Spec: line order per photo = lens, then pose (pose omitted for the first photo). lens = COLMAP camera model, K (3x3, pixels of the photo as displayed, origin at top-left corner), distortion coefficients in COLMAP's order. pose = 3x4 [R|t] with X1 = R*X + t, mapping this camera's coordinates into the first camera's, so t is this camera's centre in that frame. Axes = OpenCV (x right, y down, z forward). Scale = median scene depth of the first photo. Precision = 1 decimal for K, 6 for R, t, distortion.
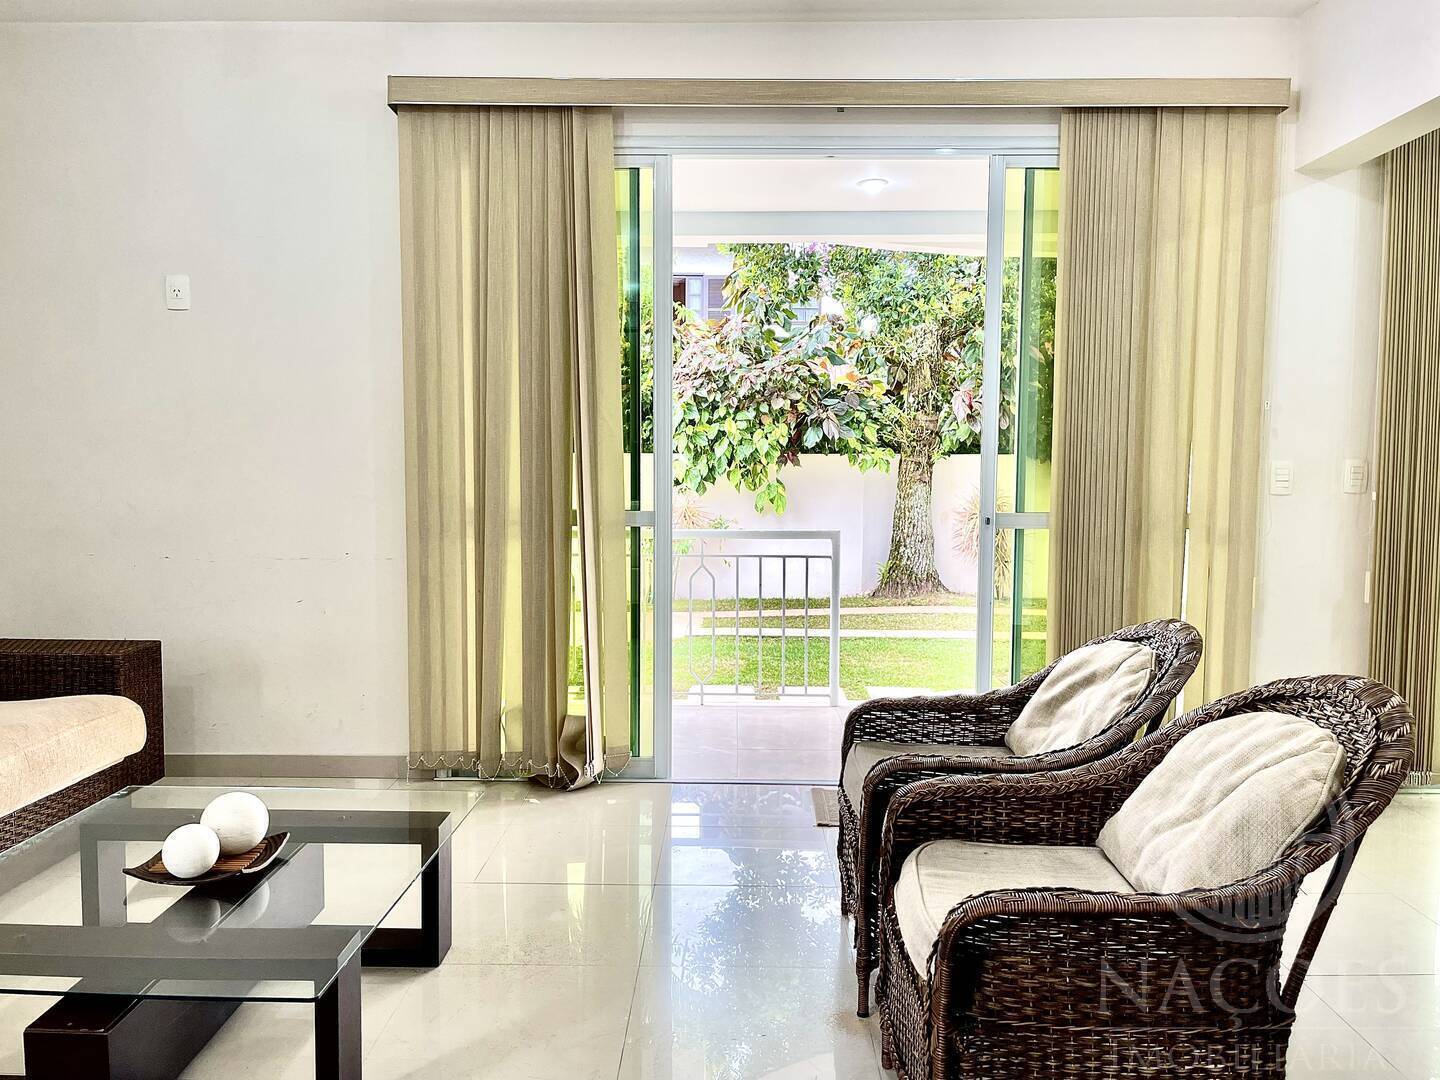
lens RADIAL K [[1136.9, 0, 720.0], [0, 1136.9, 540.0], [0, 0, 1]] dist [0.092509, -0.108934]
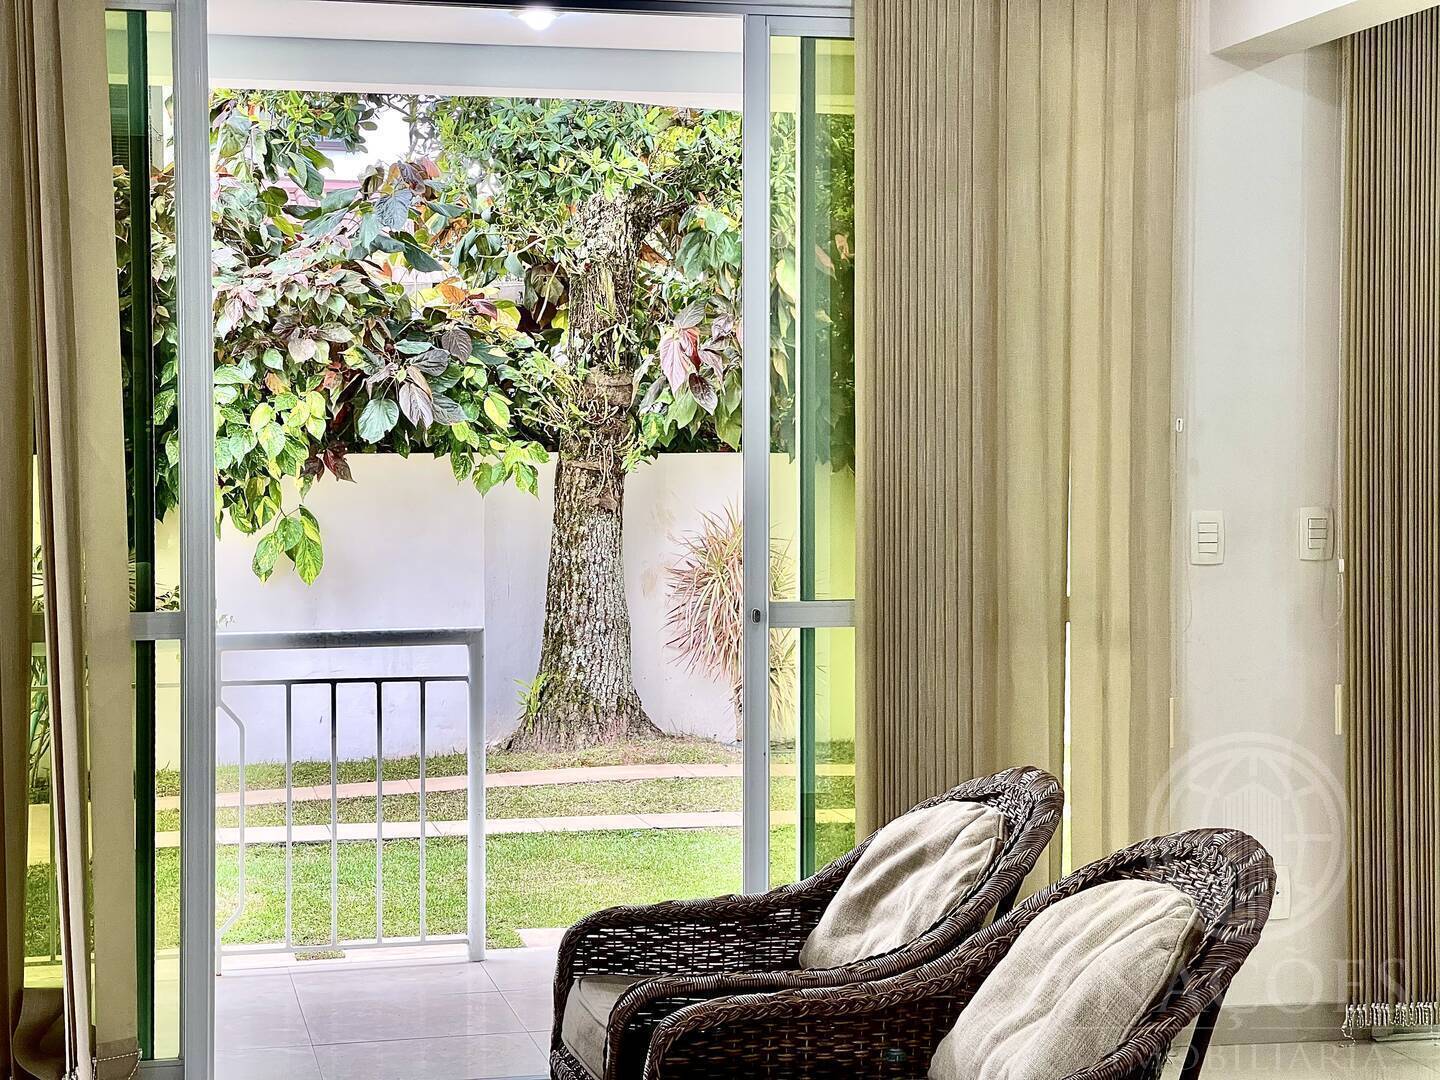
lens RADIAL K [[2651.7, 0, 720.0], [0, 2651.7, 540.0], [0, 0, 1]] dist [0.280789, 0.121900]
pose [[0.973340, -0.016107, 0.228802, -0.102923], [0.022810, 0.999384, -0.026682, -0.019563], [-0.228231, 0.031190, 0.973107, -0.353277]]
